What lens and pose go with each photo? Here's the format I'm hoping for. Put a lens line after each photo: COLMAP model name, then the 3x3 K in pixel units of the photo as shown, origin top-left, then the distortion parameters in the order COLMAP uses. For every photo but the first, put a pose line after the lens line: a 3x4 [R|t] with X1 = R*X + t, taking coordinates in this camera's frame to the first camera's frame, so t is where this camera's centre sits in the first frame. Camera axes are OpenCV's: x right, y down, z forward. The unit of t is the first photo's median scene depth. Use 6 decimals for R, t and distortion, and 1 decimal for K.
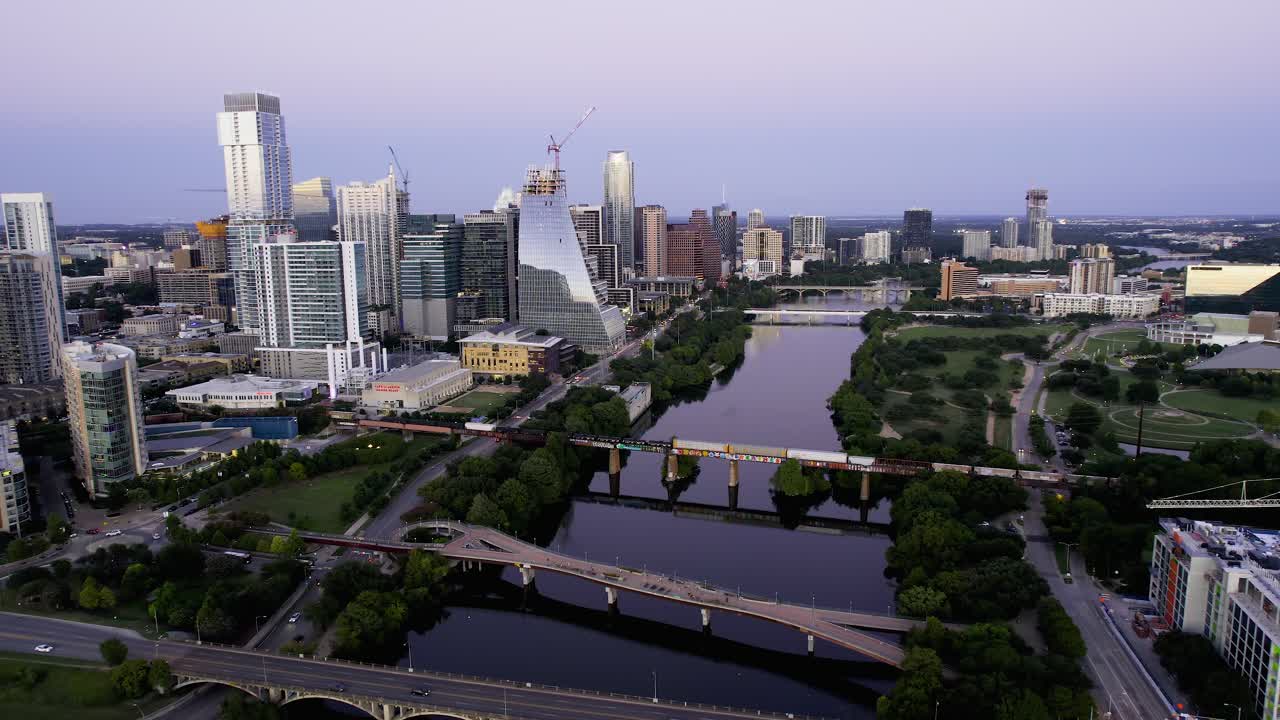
lens RADIAL K [[927.1, 0, 640.0], [0, 927.1, 360.0], [0, 0, 1]] dist [0.000486, 0.000359]
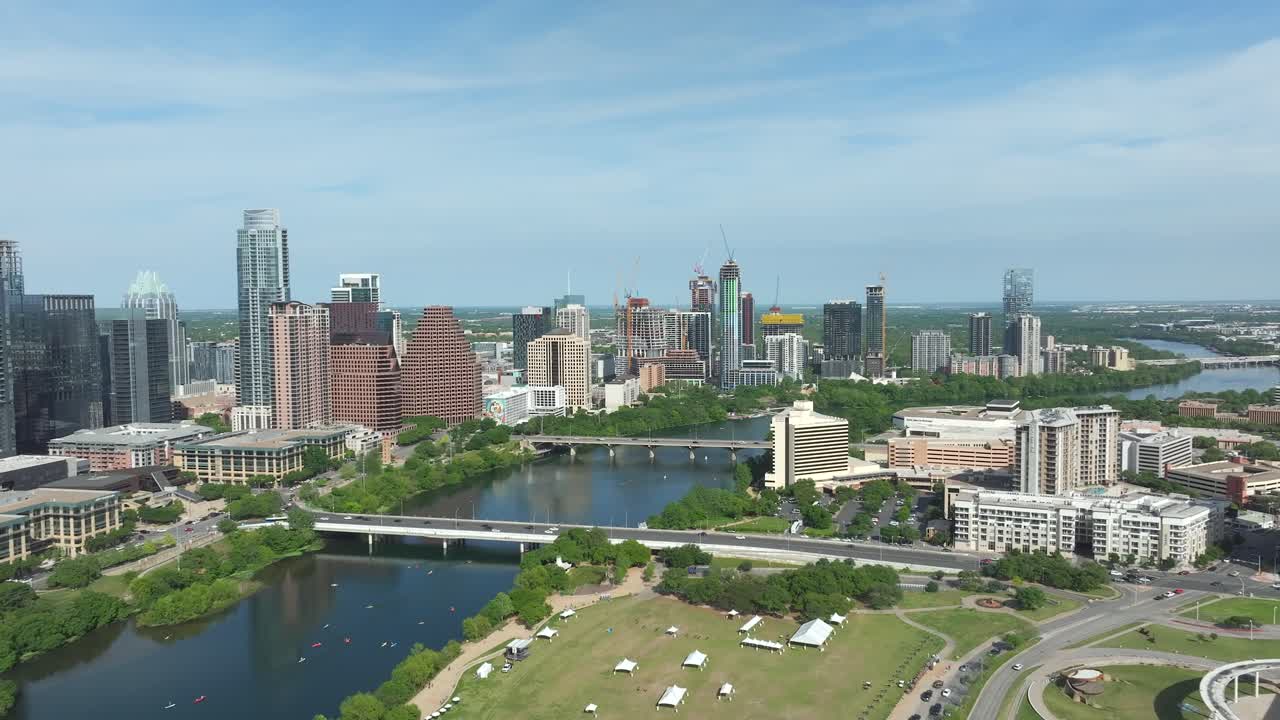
lens RADIAL K [[927.1, 0, 640.0], [0, 927.1, 360.0], [0, 0, 1]] dist [0.000486, 0.000359]
pose [[0.999339, -0.009121, -0.035184, 0.175105], [0.005774, 0.995550, -0.094060, -0.055720], [0.035885, 0.093795, 0.994945, 0.315973]]
